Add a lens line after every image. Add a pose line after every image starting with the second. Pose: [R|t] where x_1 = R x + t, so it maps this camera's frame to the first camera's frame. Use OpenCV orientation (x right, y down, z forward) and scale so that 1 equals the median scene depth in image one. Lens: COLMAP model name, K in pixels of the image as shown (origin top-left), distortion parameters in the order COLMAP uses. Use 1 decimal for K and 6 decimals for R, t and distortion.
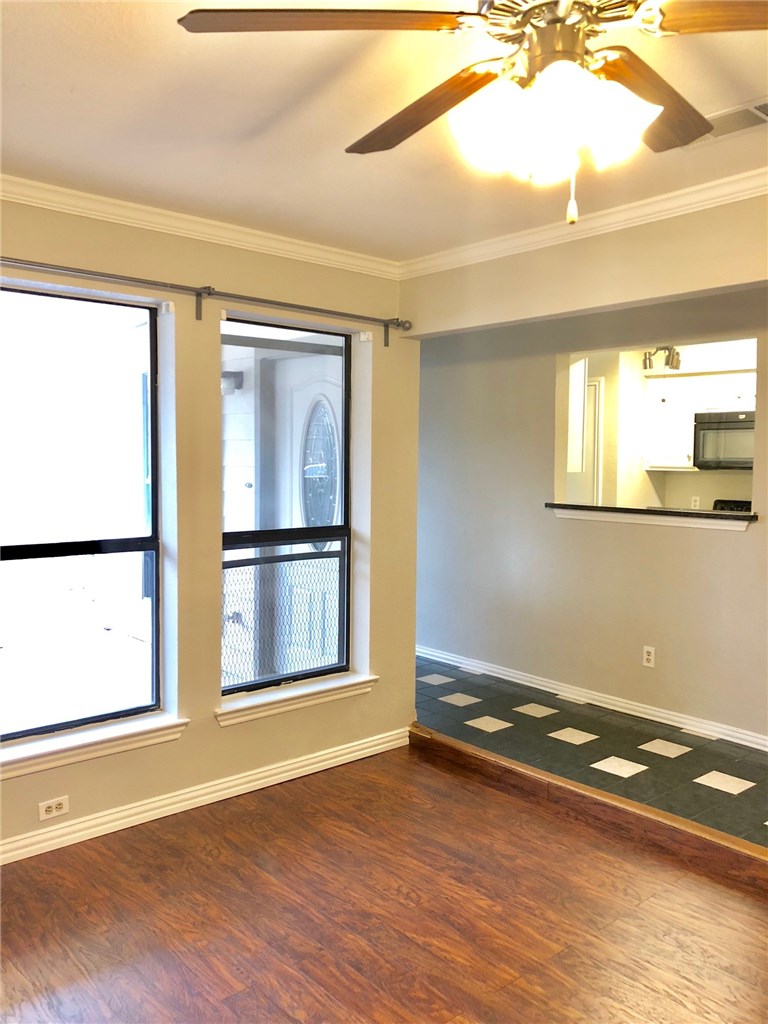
lens RADIAL K [[840.6, 0, 378.9], [0, 840.6, 507.2], [0, 0, 1]] dist [0.046996, -0.052521]
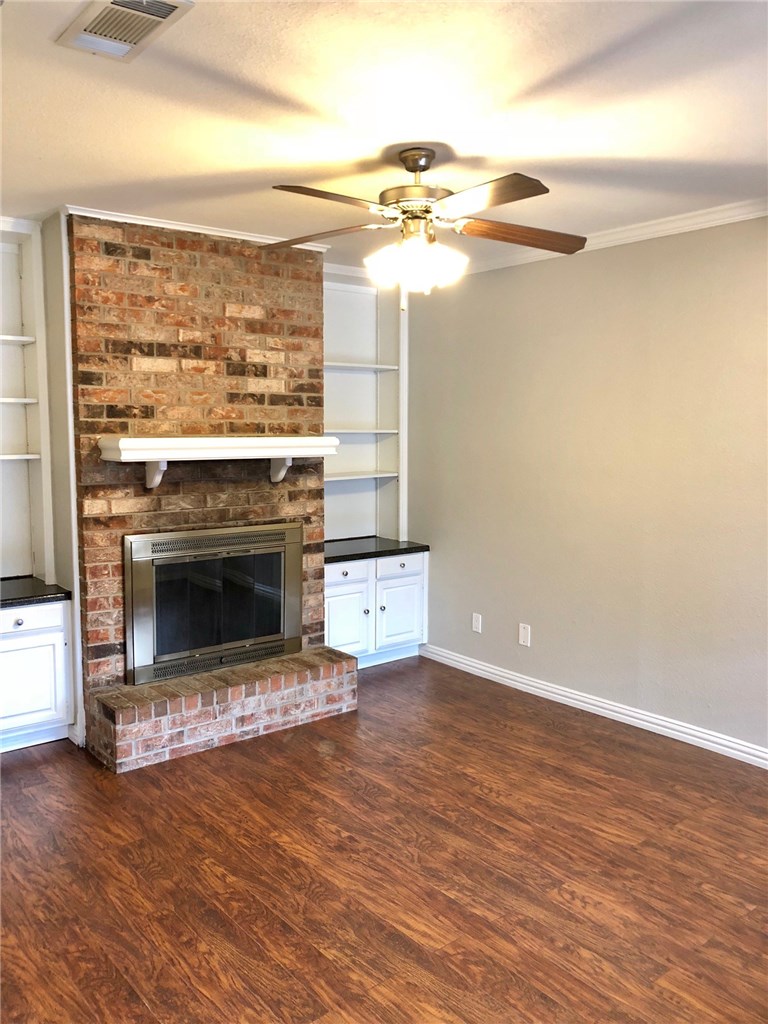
lens RADIAL K [[840.6, 0, 378.9], [0, 840.6, 507.2], [0, 0, 1]] dist [0.046996, -0.052521]
pose [[-0.999377, -0.014568, 0.032148, 0.092910], [-0.009350, 0.987576, 0.156865, -0.082668], [-0.034034, 0.156466, -0.987097, 1.284261]]
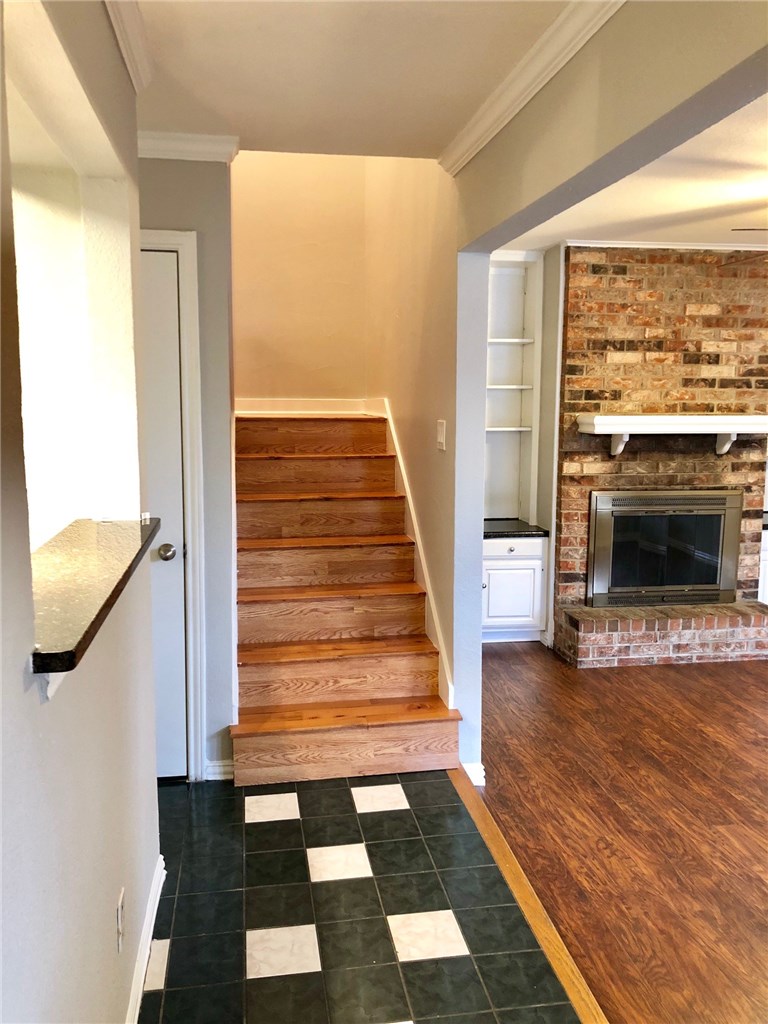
lens RADIAL K [[840.6, 0, 378.9], [0, 840.6, 507.2], [0, 0, 1]] dist [0.046996, -0.052521]
pose [[-0.854888, -0.078177, 0.512889, 0.033332], [0.017540, 0.983662, 0.179170, -0.105306], [-0.518516, 0.162166, -0.839549, 1.606695]]
